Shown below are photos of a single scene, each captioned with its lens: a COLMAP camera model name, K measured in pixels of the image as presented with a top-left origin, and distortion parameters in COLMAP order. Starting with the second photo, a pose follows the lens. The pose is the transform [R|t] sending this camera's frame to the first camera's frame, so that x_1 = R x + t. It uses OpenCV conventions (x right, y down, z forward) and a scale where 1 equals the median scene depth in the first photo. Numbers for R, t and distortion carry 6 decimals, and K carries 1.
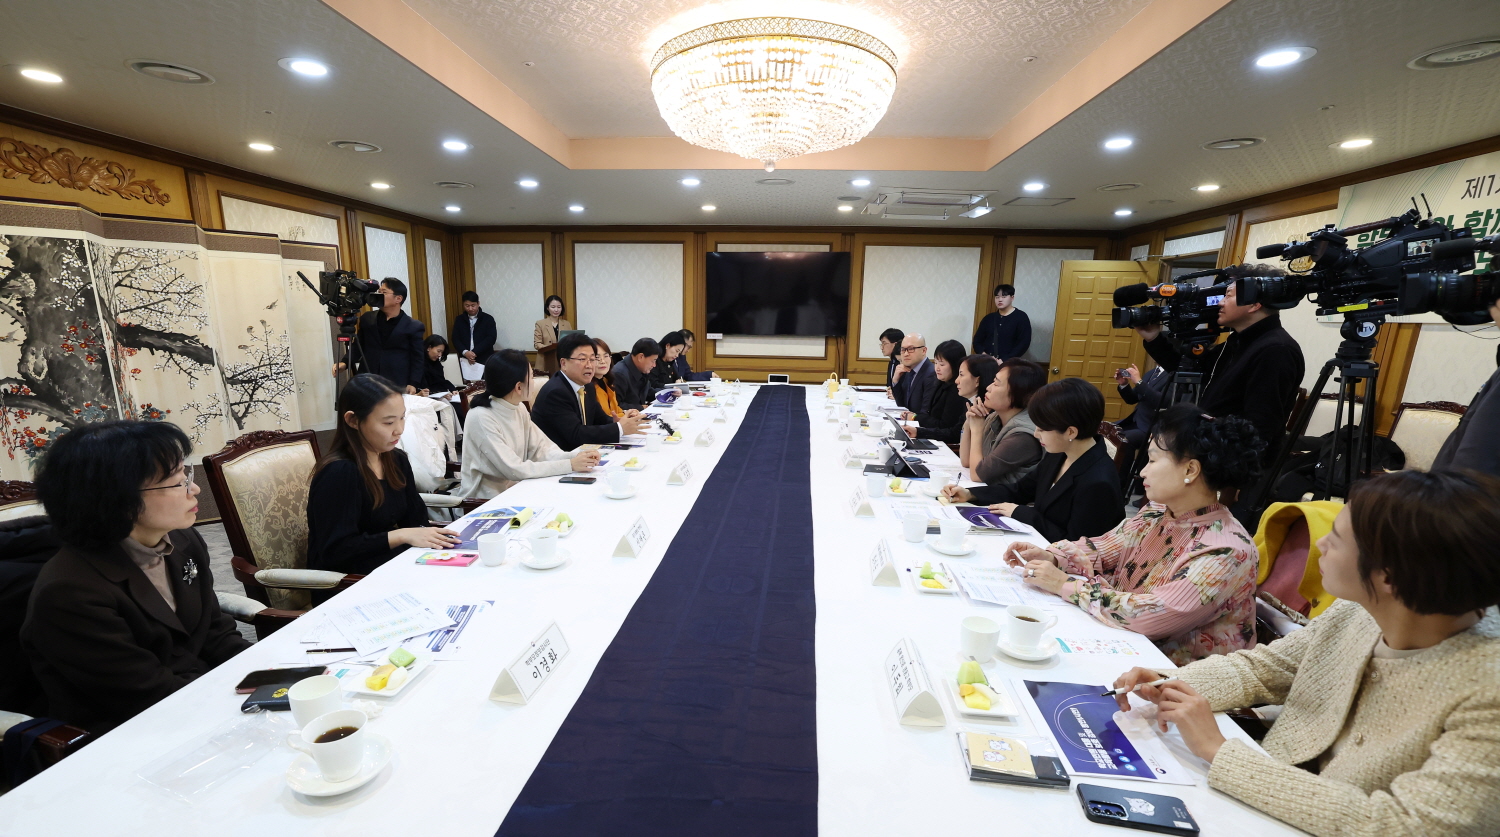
lens RADIAL K [[692.7, 0, 746.9], [0, 692.7, 484.5], [0, 0, 1]] dist [-0.042956, 0.016349]
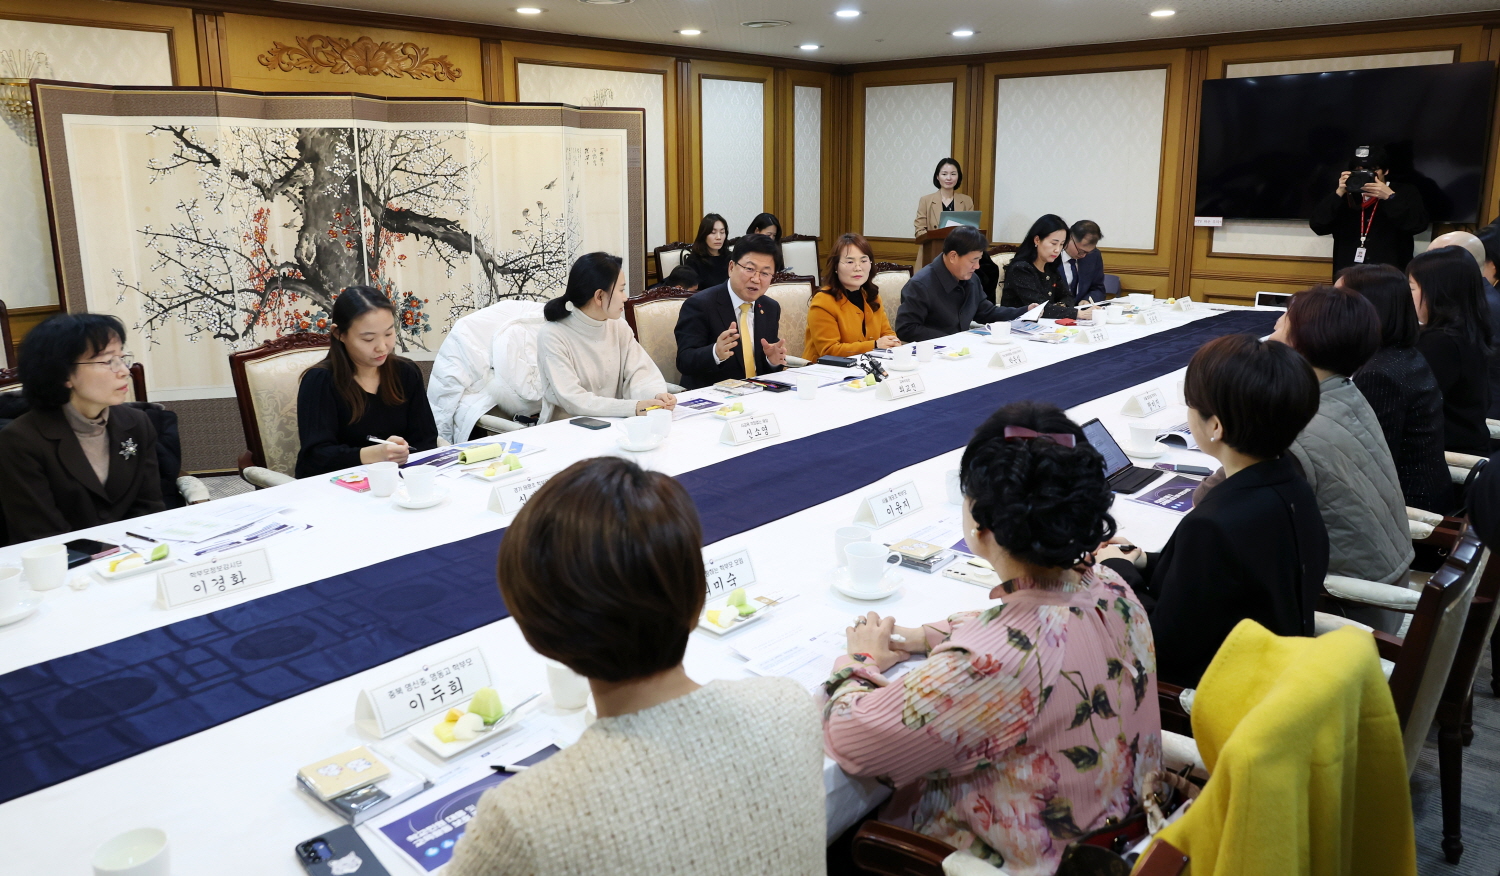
lens RADIAL K [[1117.8, 0, 750.6], [0, 1117.8, 387.3], [0, 0, 1]] dist [0.004282, 0.004775]
pose [[0.795890, 0.100460, -0.597049, 0.457444], [-0.128025, 0.991764, -0.003788, -0.043162], [0.591751, 0.079452, 0.802196, 0.037456]]
